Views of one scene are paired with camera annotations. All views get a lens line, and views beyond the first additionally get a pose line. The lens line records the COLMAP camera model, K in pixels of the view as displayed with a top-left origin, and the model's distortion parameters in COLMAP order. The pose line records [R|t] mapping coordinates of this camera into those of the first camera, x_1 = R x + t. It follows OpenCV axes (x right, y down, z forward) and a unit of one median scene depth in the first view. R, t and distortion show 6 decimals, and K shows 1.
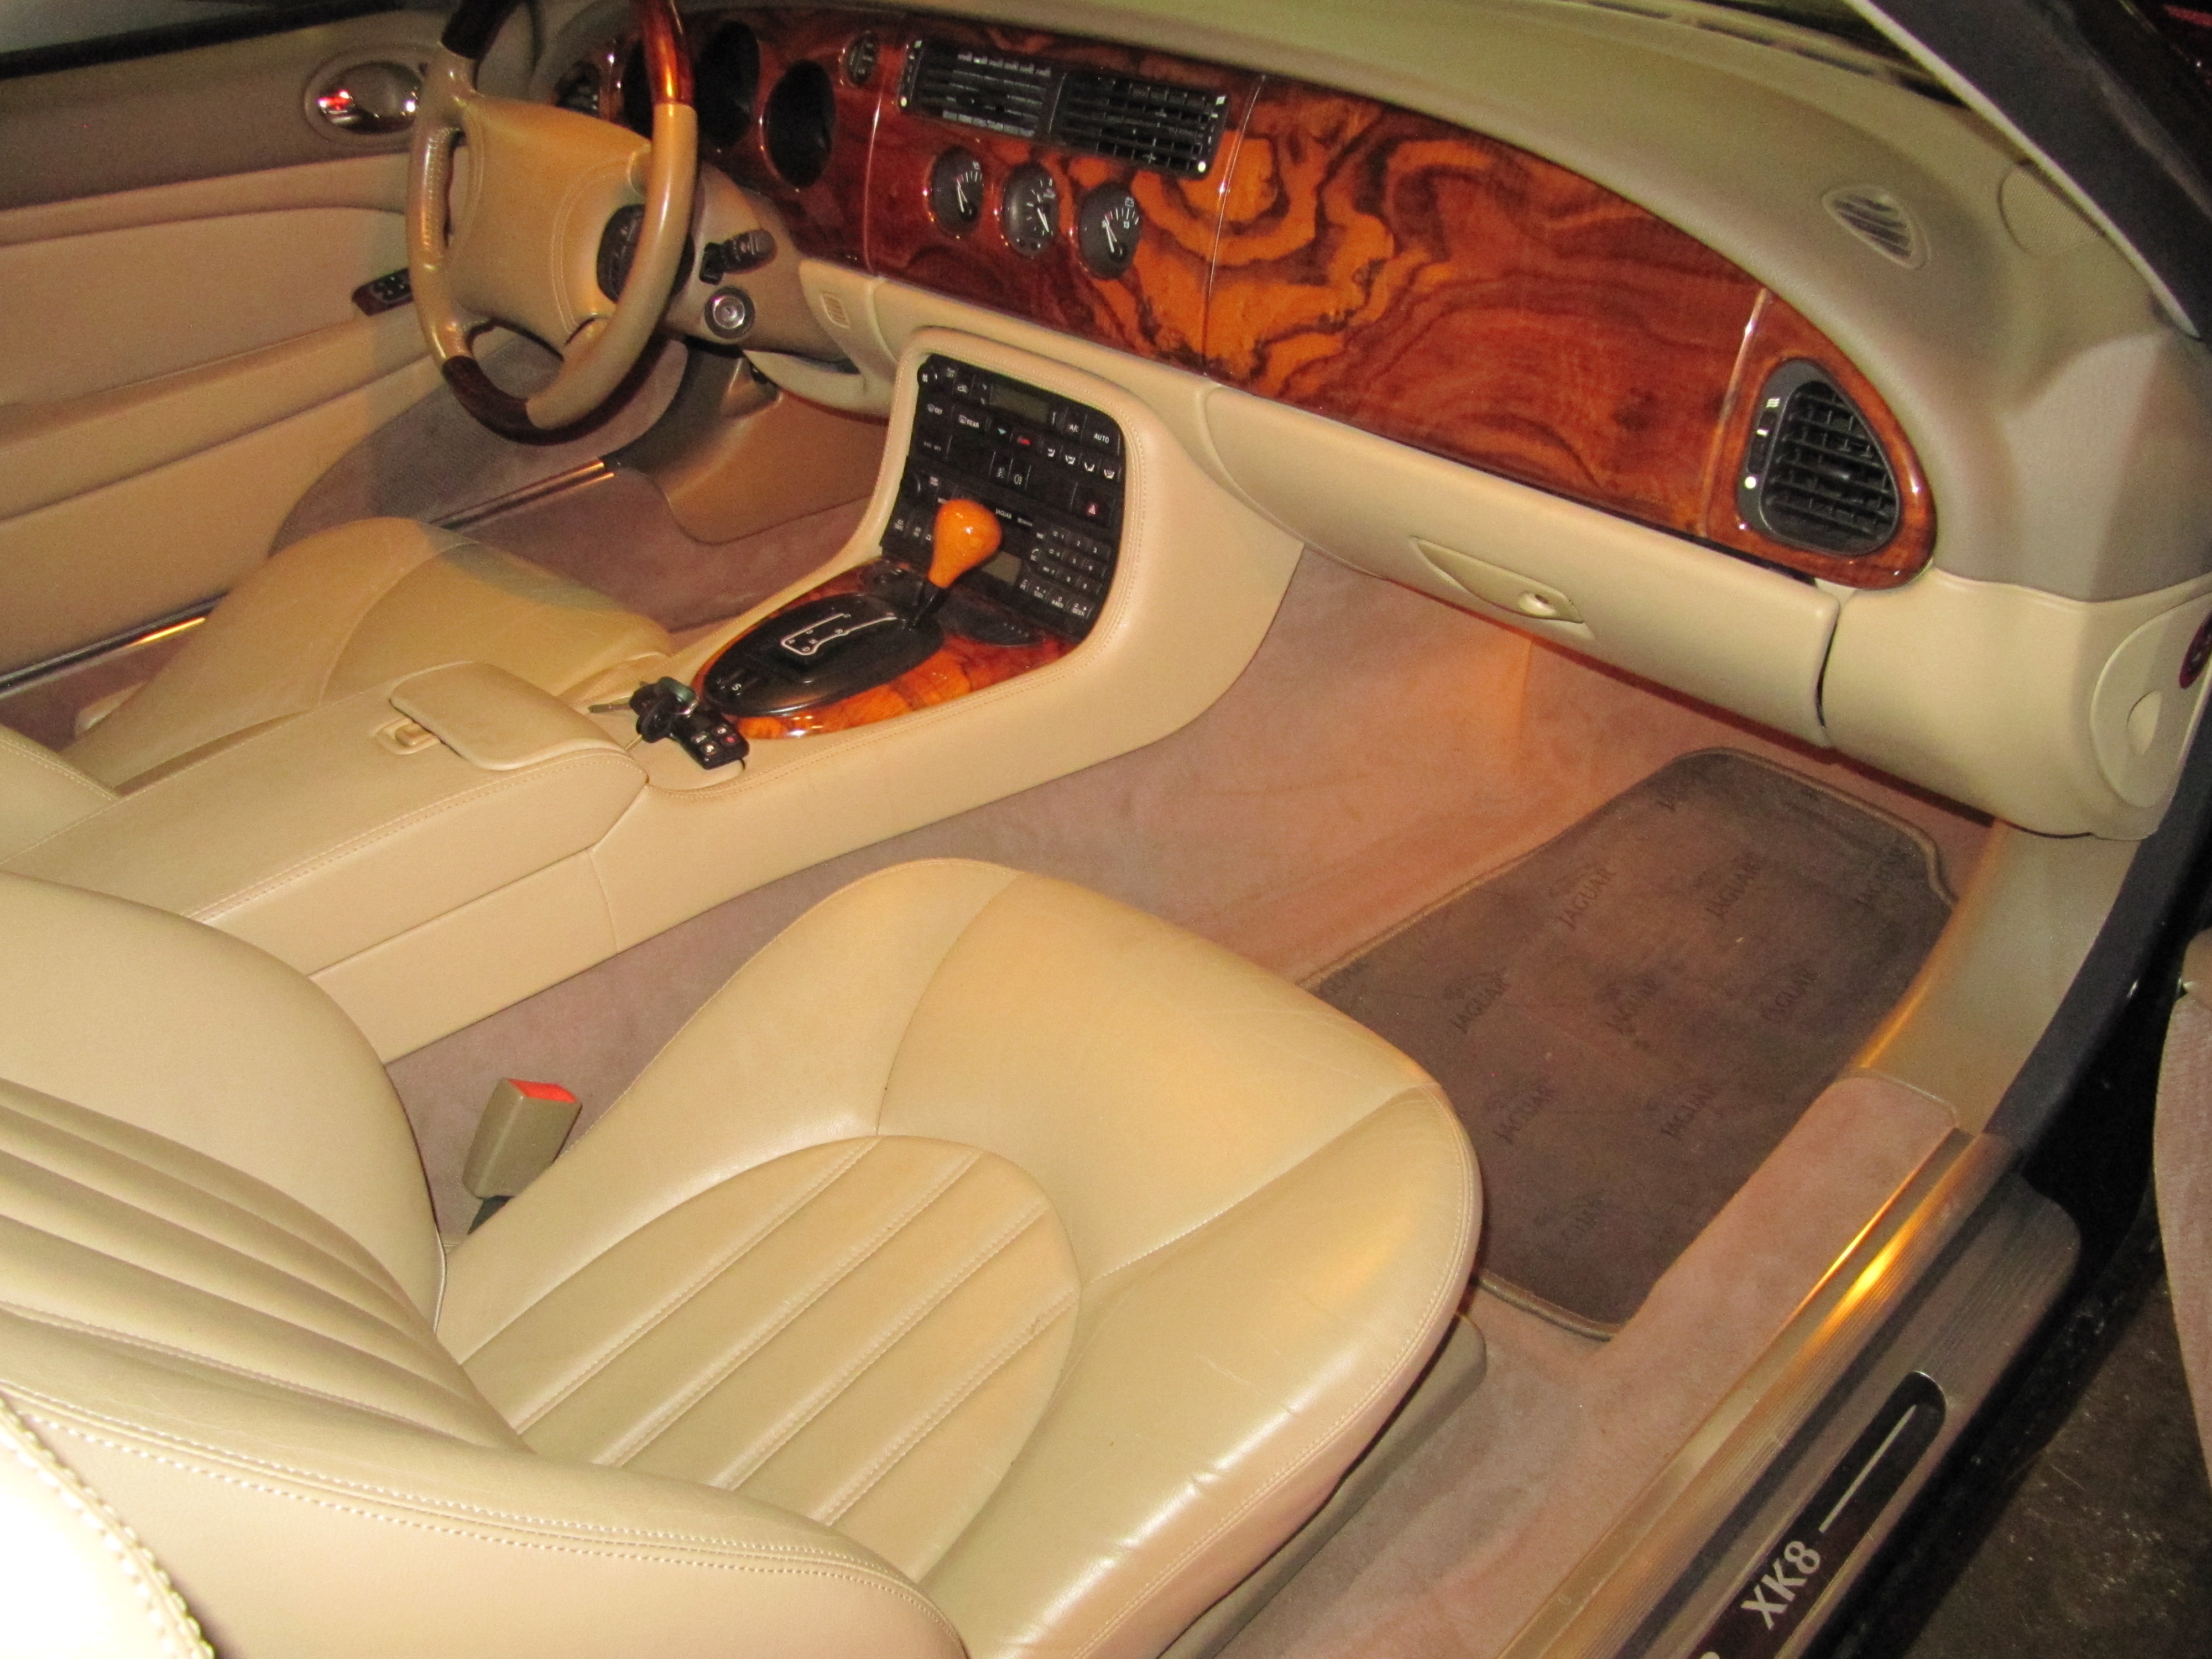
lens RADIAL K [[1824.0, 0, 1101.5], [0, 1824.0, 850.2], [0, 0, 1]] dist [-0.054592, 0.017752]
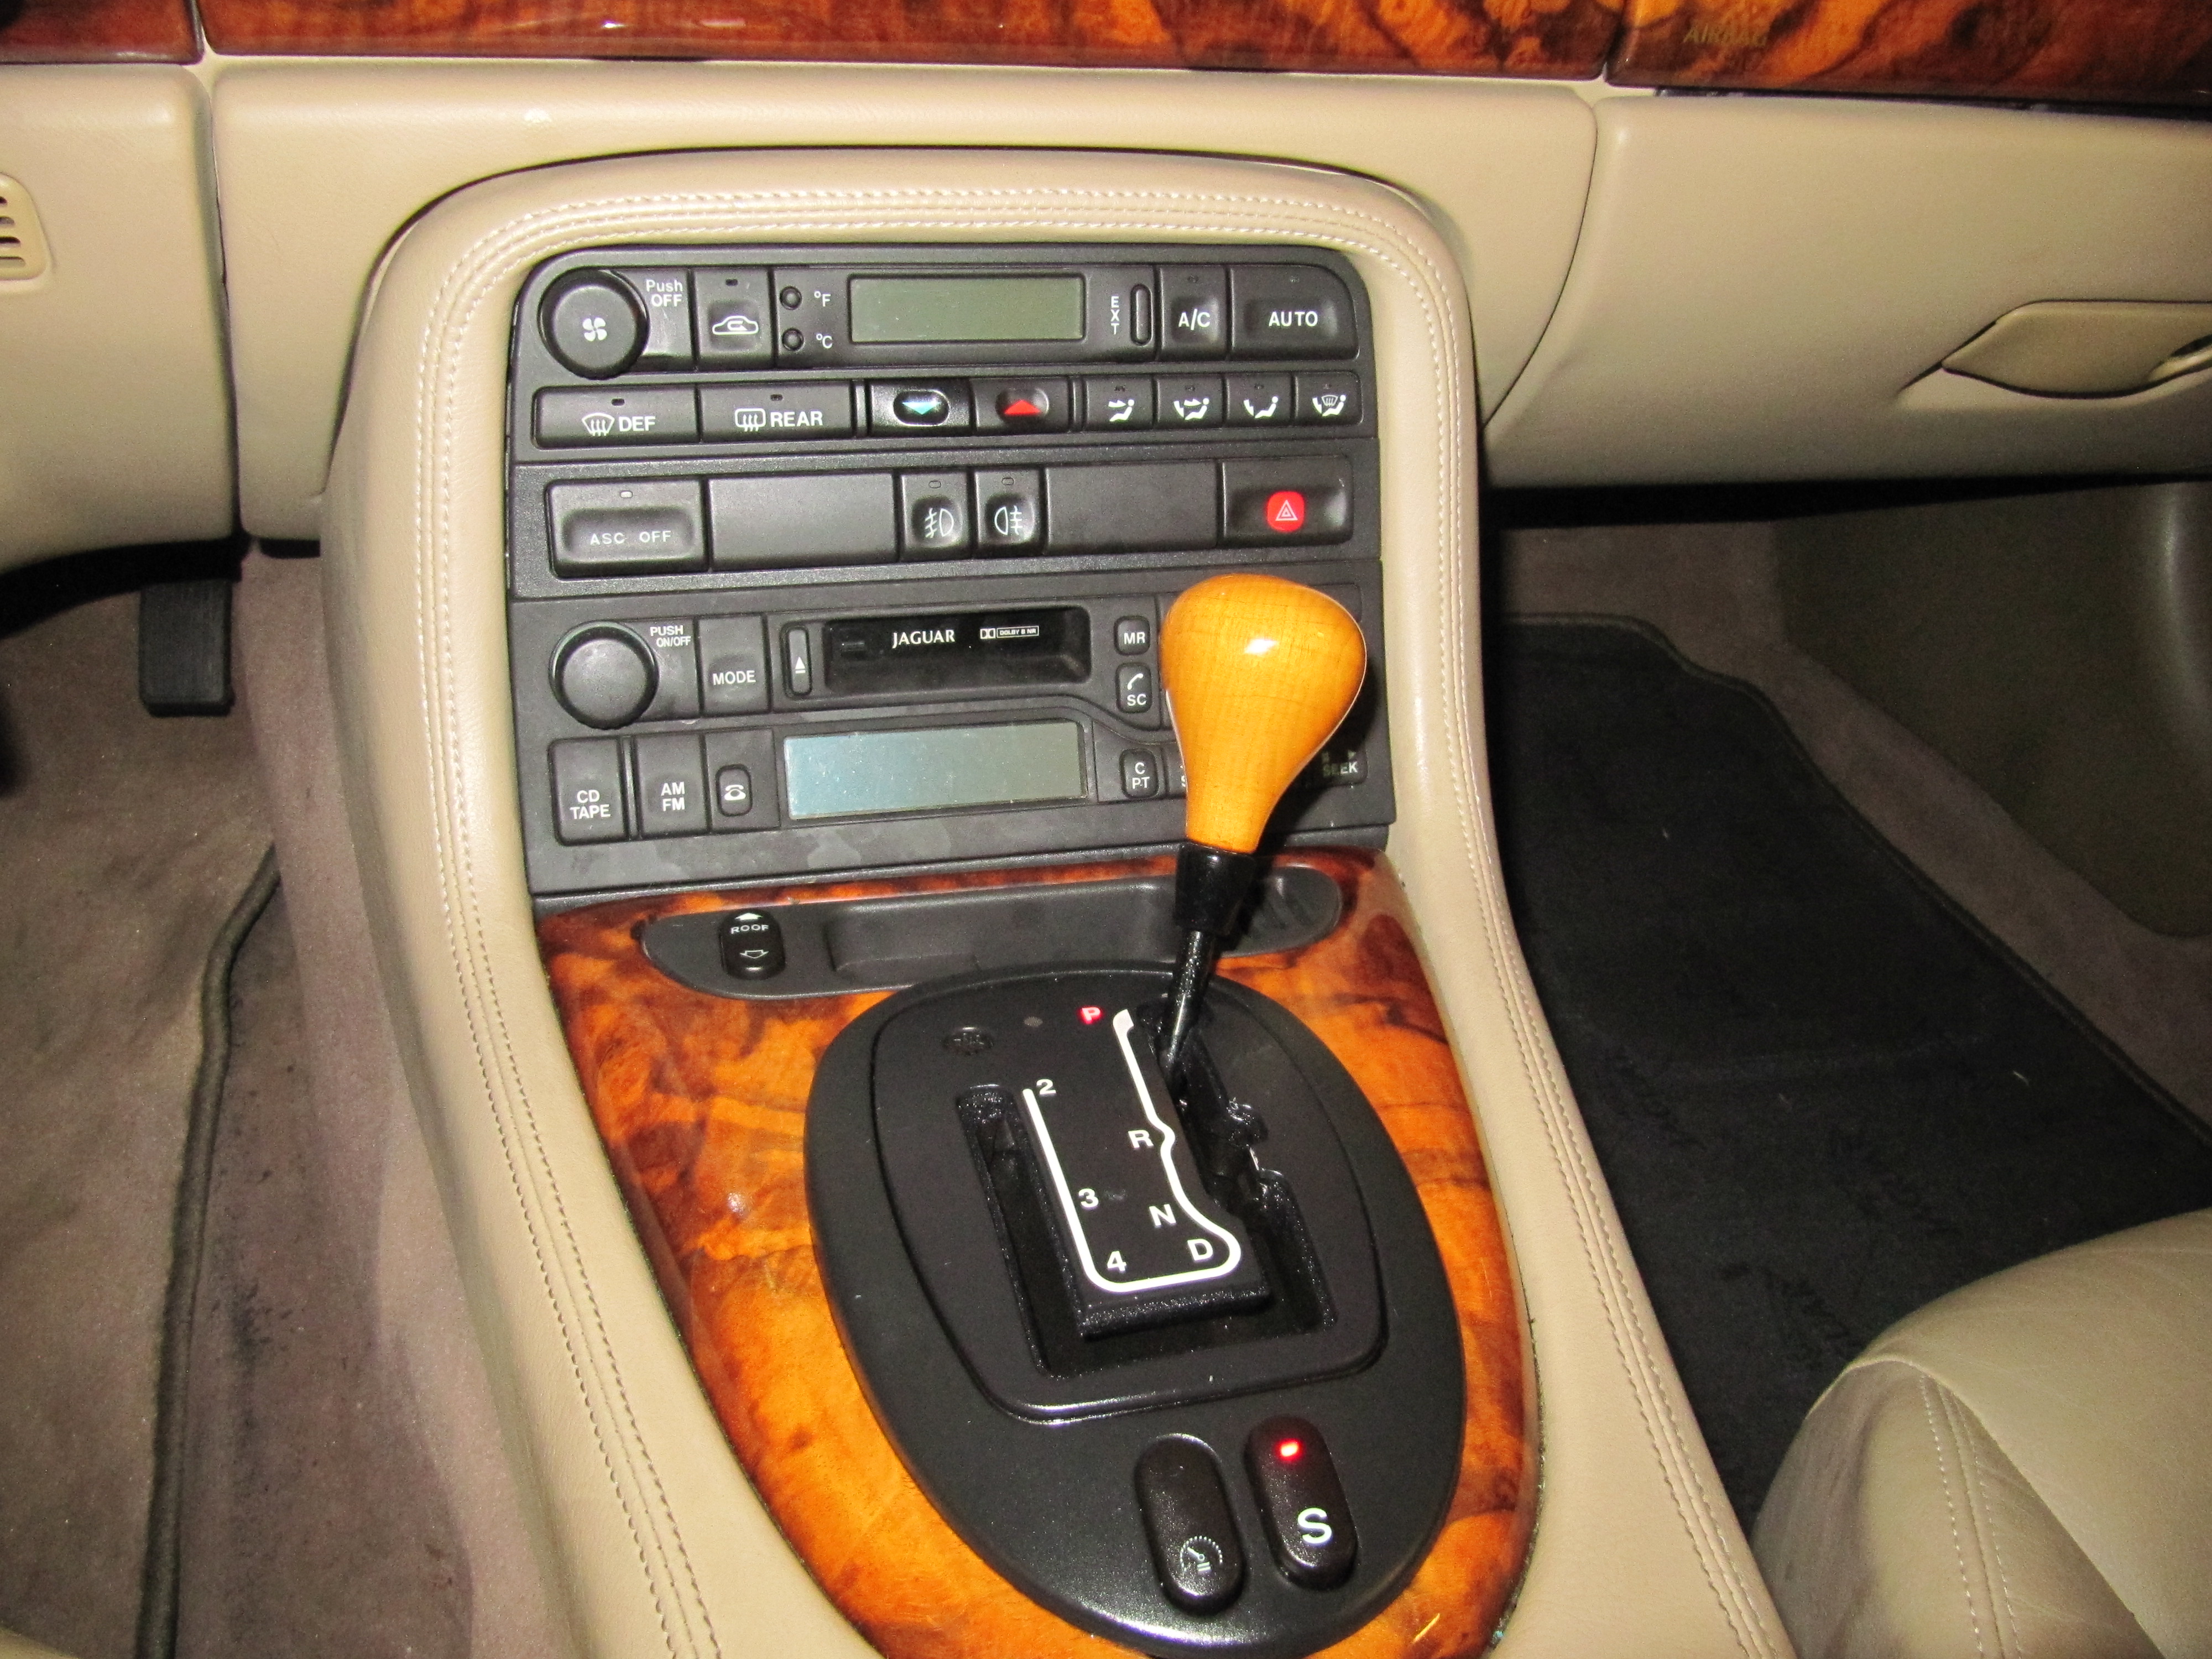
lens RADIAL K [[1824.0, 0, 1100.8], [0, 1824.0, 807.9], [0, 0, 1]] dist [-0.054592, 0.017752]
pose [[0.510147, -0.407476, 0.757438, -0.400578], [0.421926, 0.885970, 0.192447, -0.261170], [-0.749485, 0.221407, 0.623900, 0.944782]]
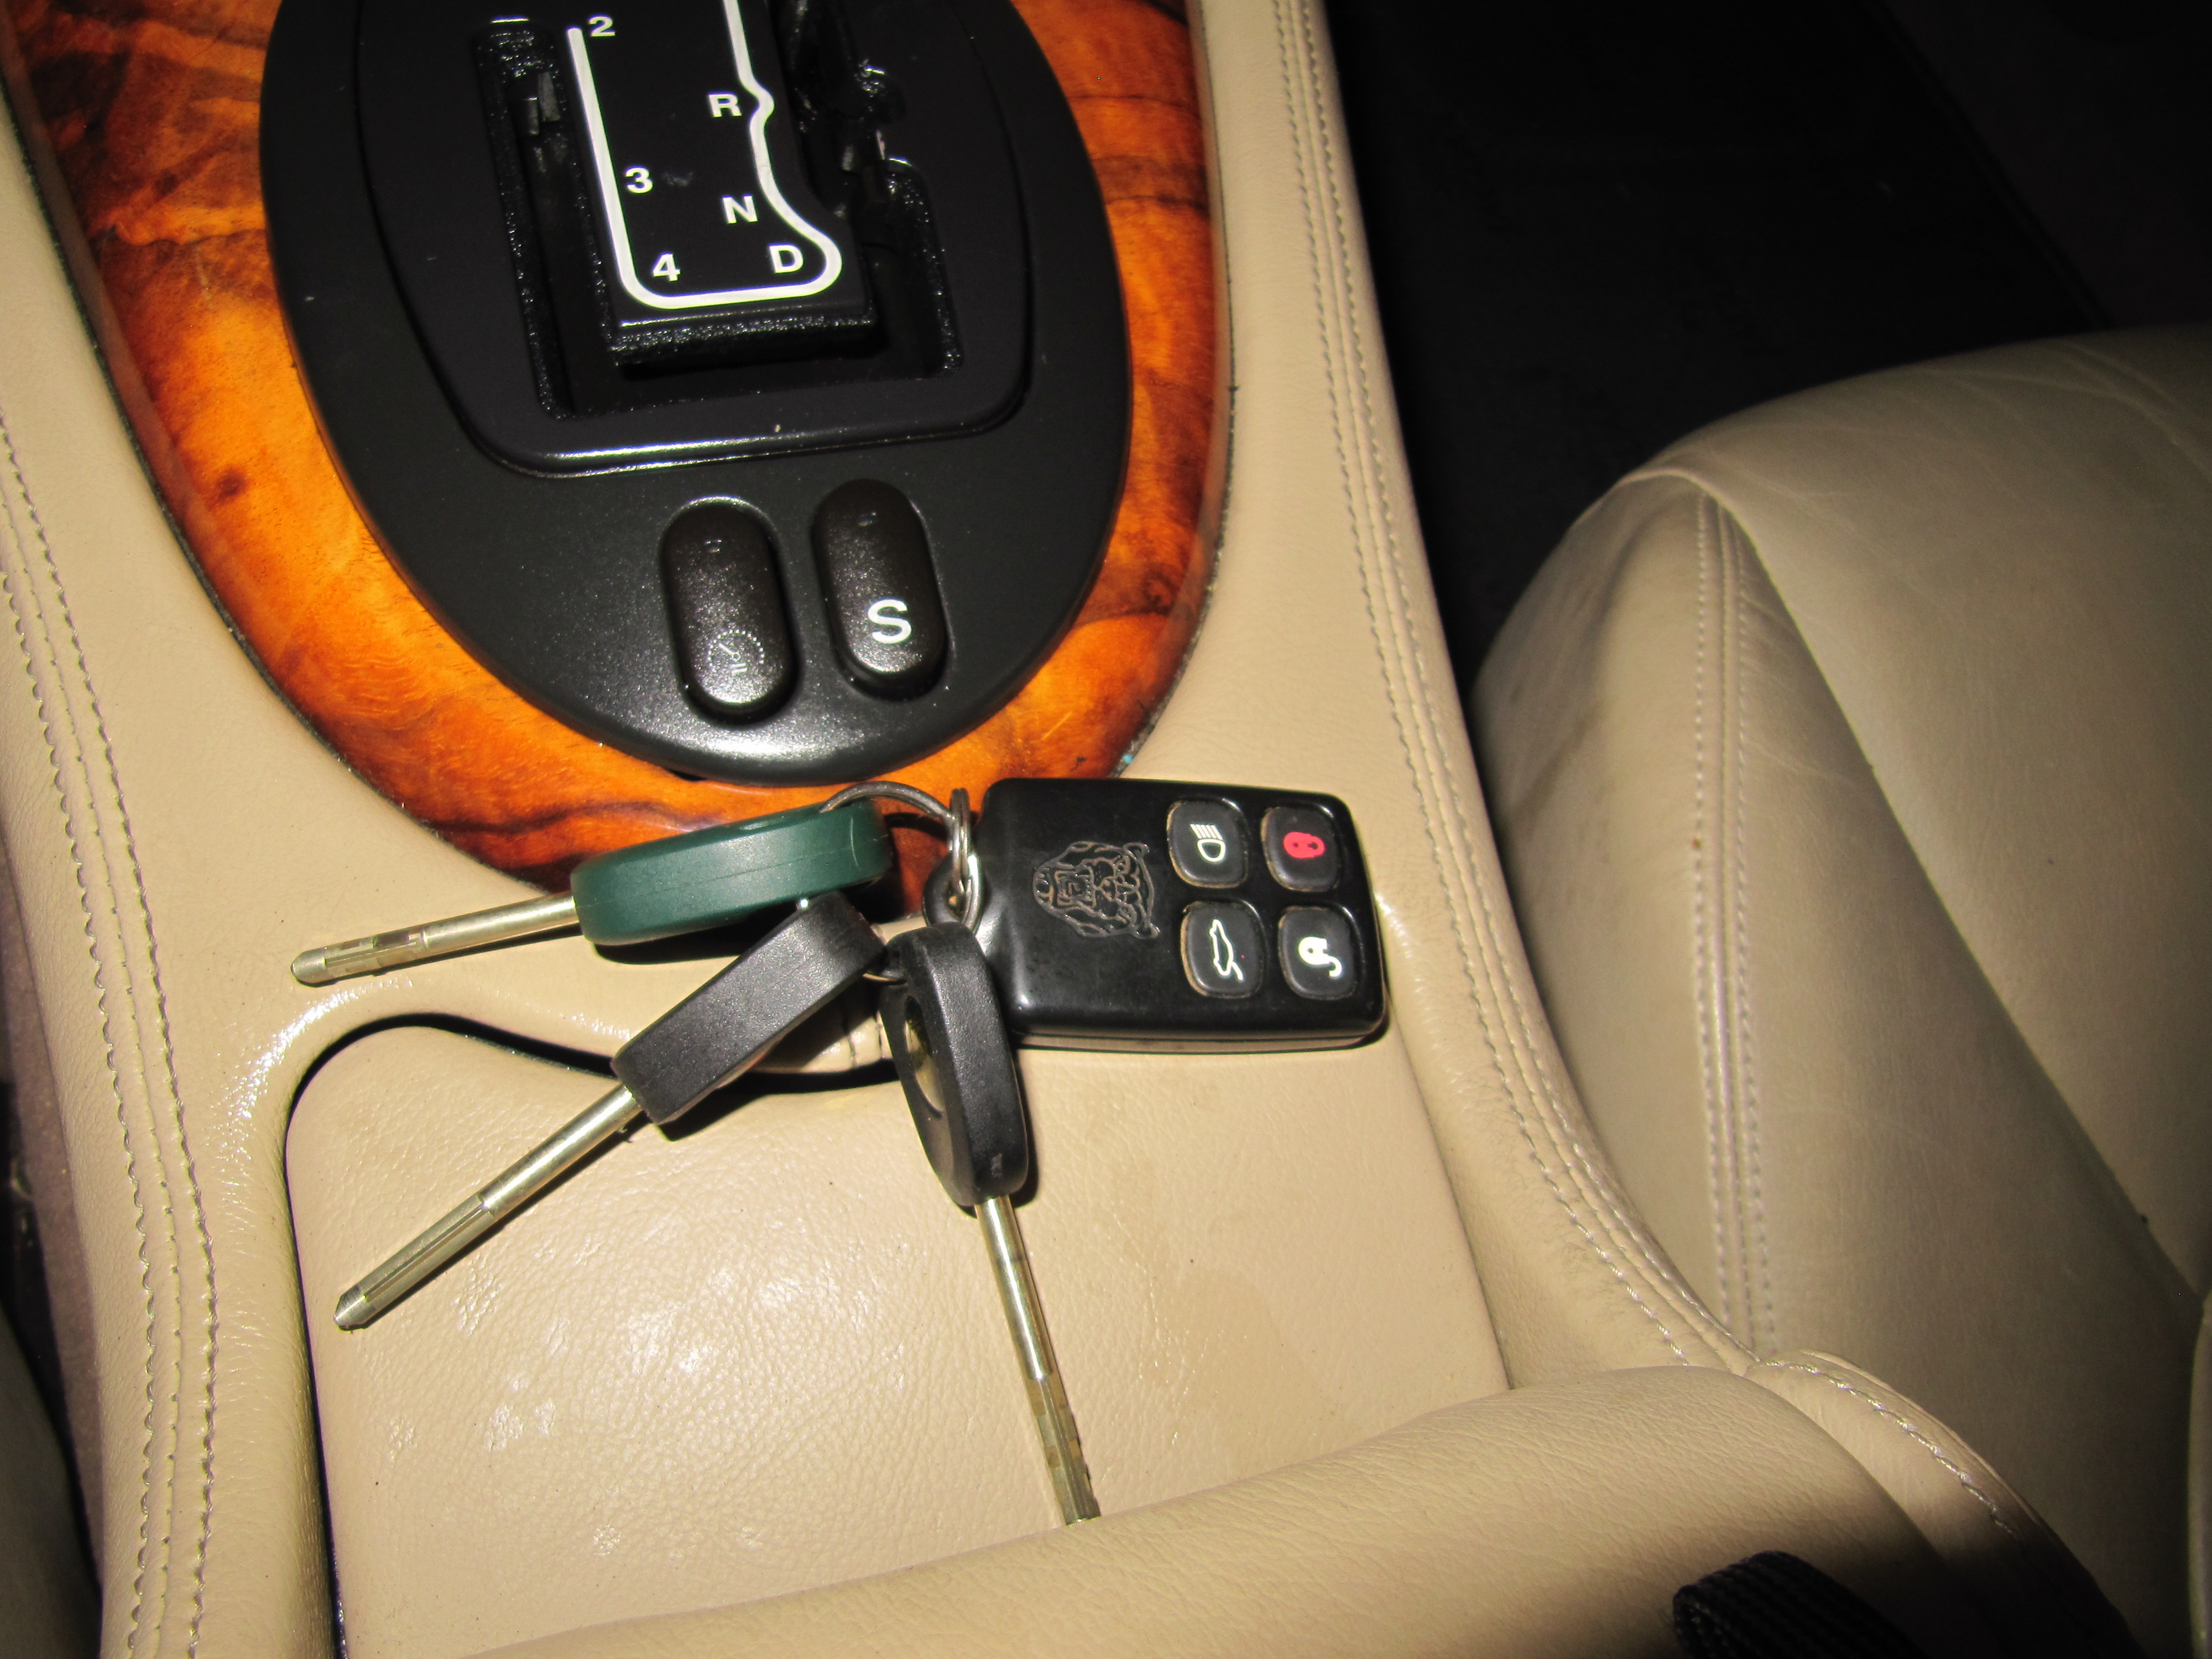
lens RADIAL K [[1824.0, 0, 1108.3], [0, 1824.0, 835.8], [0, 0, 1]] dist [-0.054592, 0.017752]
pose [[0.480982, -0.703996, 0.522538, -0.336782], [0.336110, 0.698534, 0.631728, -0.206052], [-0.809744, -0.128220, 0.572603, 0.970989]]
